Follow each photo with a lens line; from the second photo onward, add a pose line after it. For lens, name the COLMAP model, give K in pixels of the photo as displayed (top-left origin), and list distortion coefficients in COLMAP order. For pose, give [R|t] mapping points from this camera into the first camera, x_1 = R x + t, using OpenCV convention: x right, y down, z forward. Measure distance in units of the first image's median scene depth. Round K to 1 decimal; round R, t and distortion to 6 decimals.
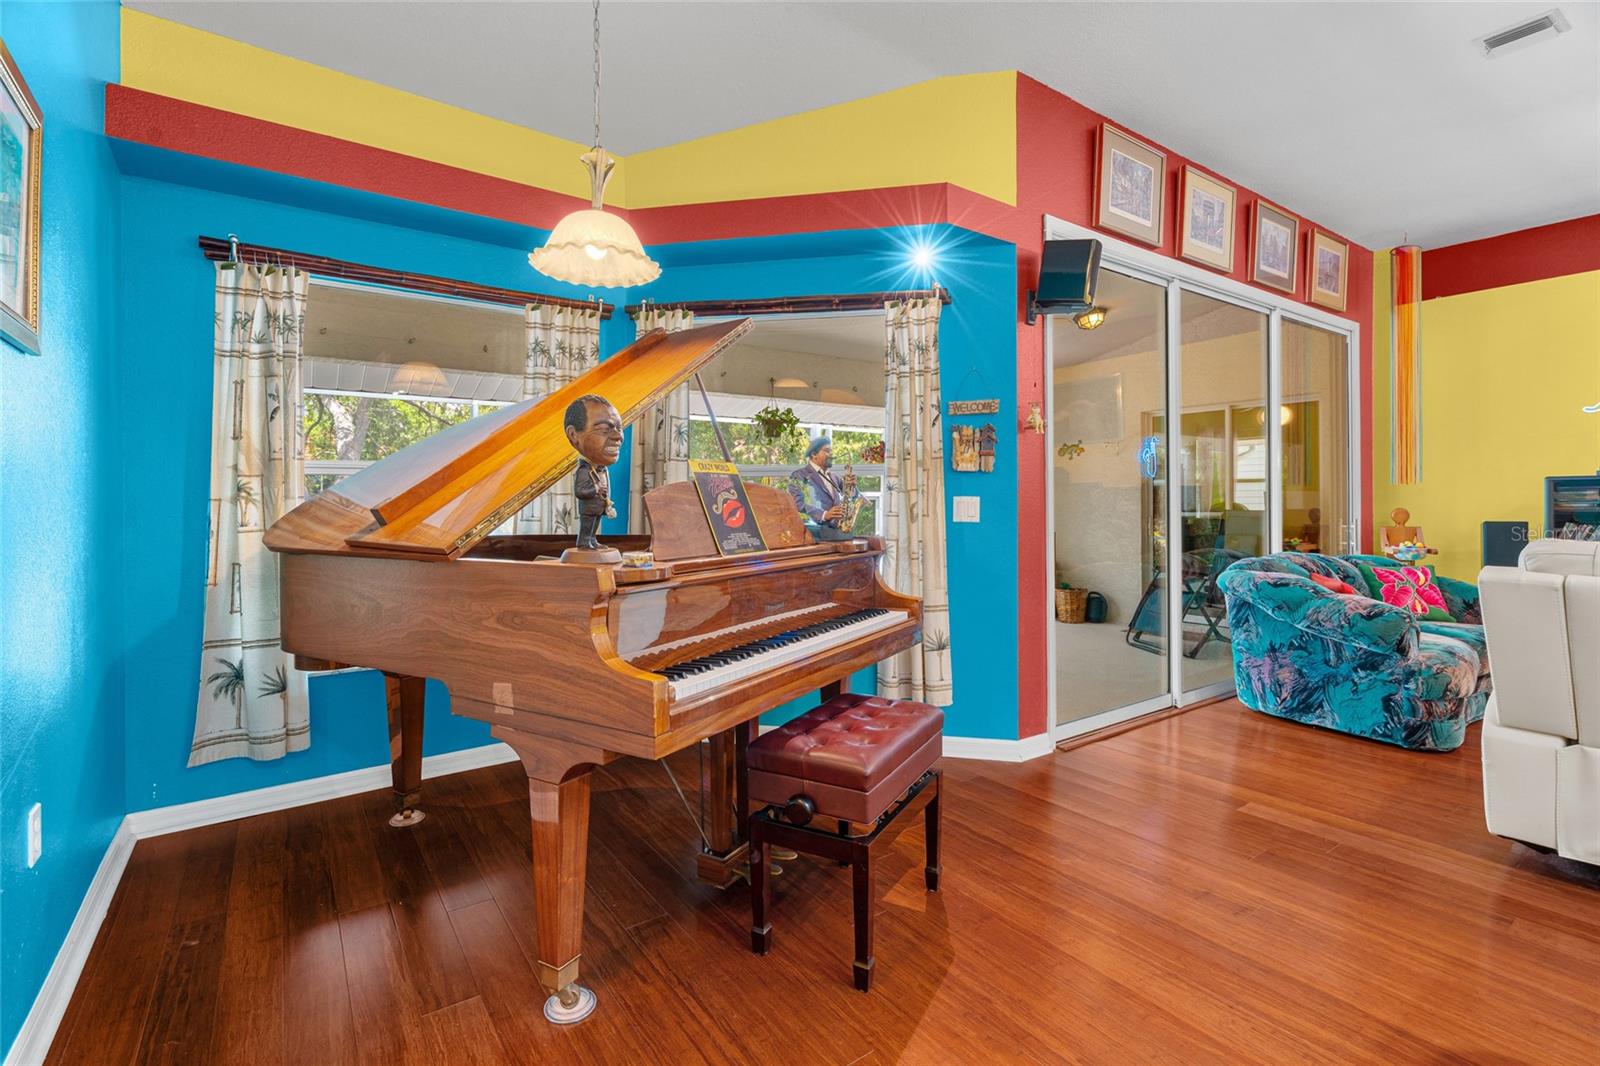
lens RADIAL K [[733.6, 0, 798.9], [0, 733.6, 498.9], [0, 0, 1]] dist [-0.002149, 0.000239]
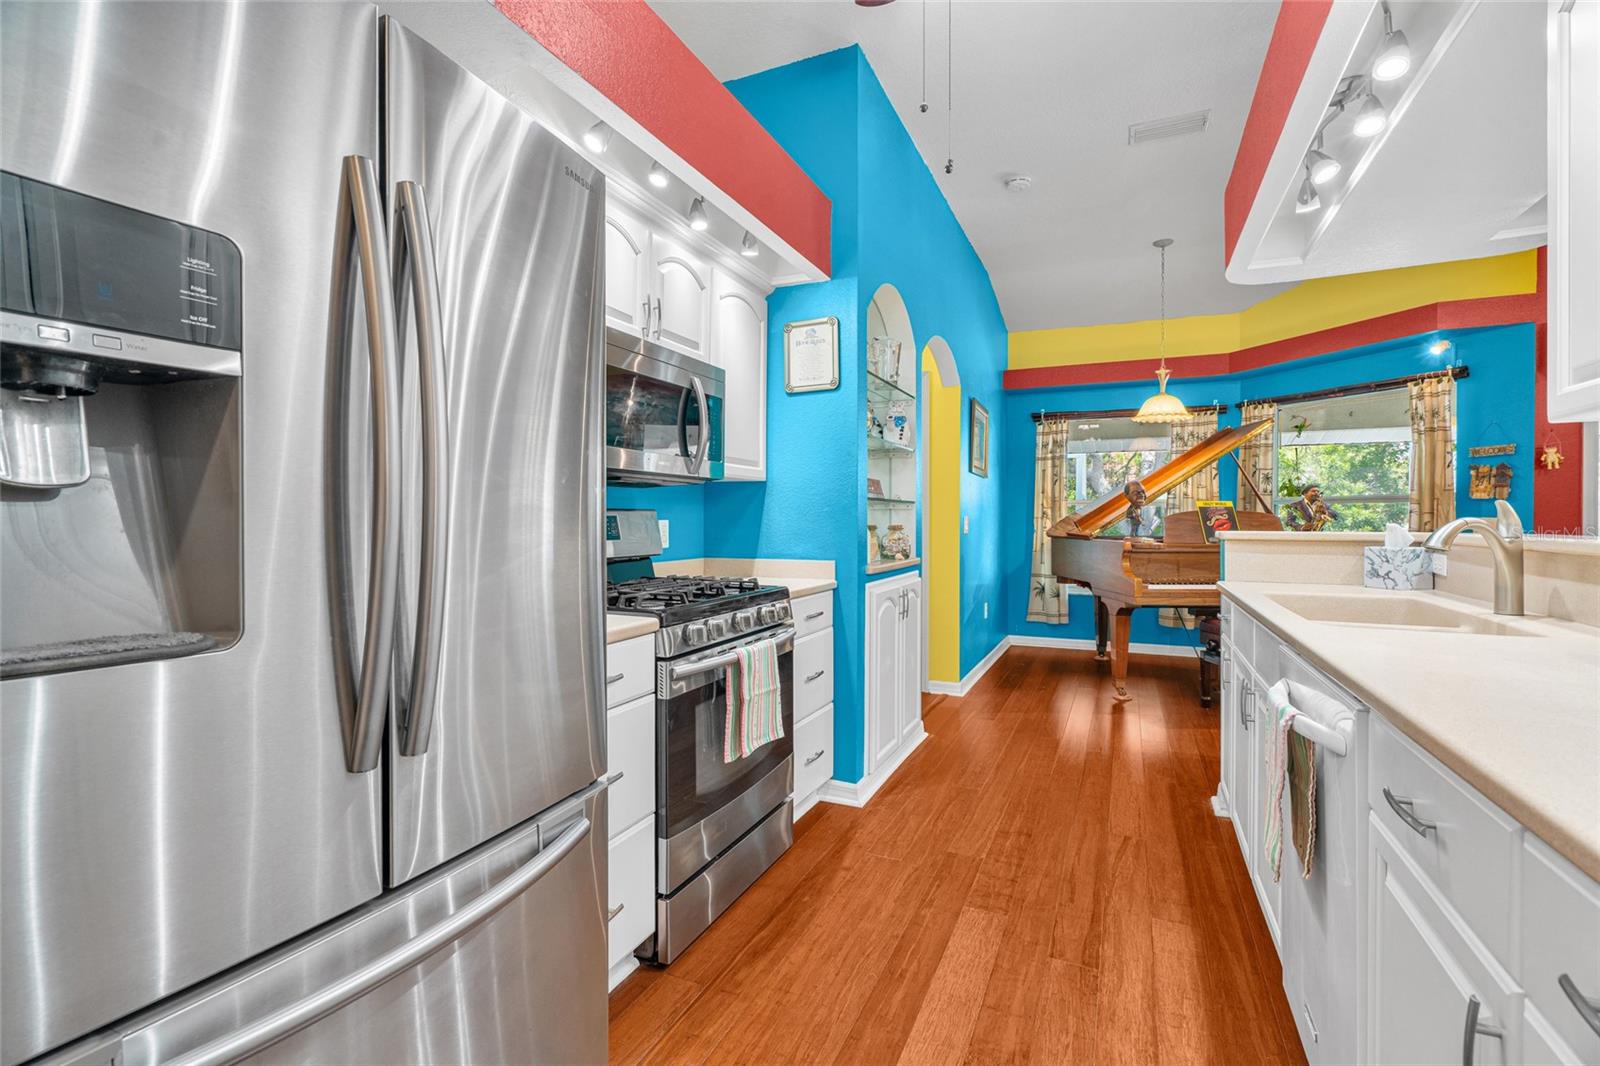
lens RADIAL K [[722.0, 0, 795.6], [0, 722.0, 522.5], [0, 0, 1]] dist [0.000759, 0.000643]
pose [[0.499170, 0.010553, -0.866440, 0.926831], [-0.001349, 0.999934, 0.011402, -0.009157], [0.866503, -0.004522, 0.499151, -0.938951]]
